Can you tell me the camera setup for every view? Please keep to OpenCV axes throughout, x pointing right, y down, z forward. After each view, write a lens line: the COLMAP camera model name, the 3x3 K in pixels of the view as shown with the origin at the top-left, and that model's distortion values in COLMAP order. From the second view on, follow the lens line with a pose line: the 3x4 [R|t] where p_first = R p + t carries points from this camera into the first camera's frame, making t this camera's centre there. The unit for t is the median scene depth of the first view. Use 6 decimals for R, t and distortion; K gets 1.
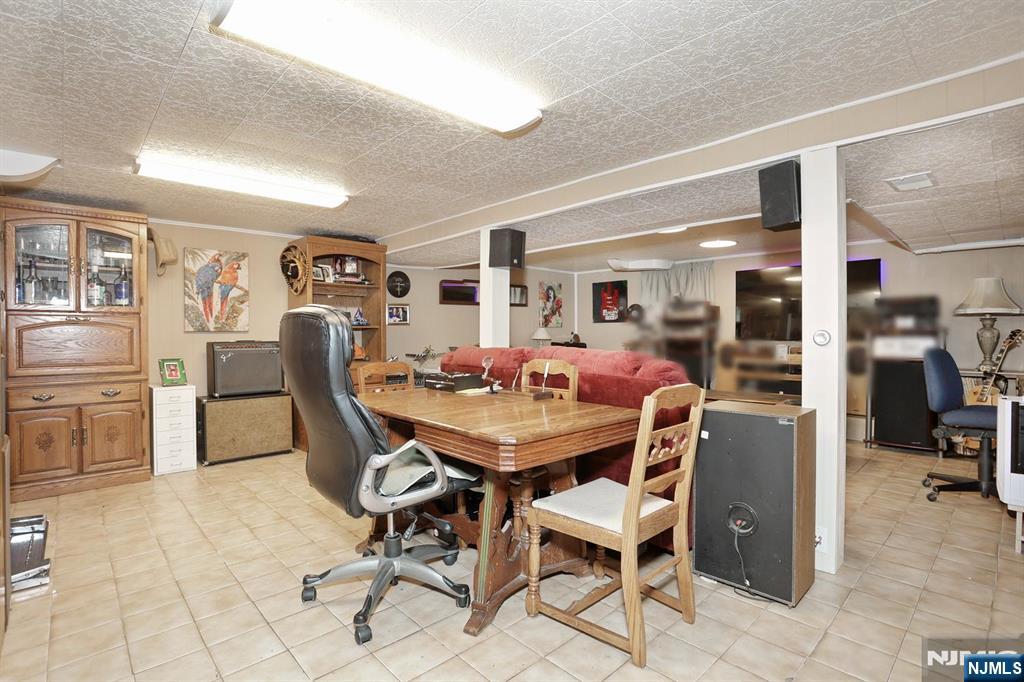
lens RADIAL K [[495.0, 0, 507.9], [0, 495.0, 339.6], [0, 0, 1]] dist [-0.078932, 0.031445]
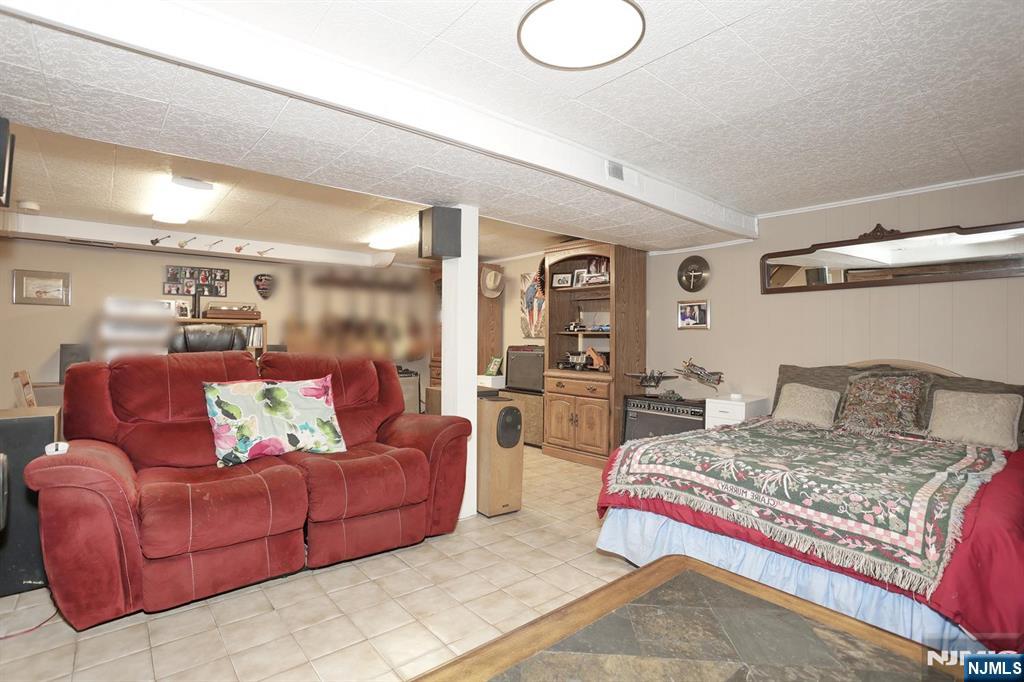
lens RADIAL K [[495.0, 0, 507.9], [0, 495.0, 339.6], [0, 0, 1]] dist [-0.078932, 0.031445]
pose [[-0.043708, 0.007677, -0.999015, 0.520237], [-0.018355, 0.999796, 0.008486, -0.016047], [0.998876, 0.018707, -0.043558, 0.766791]]
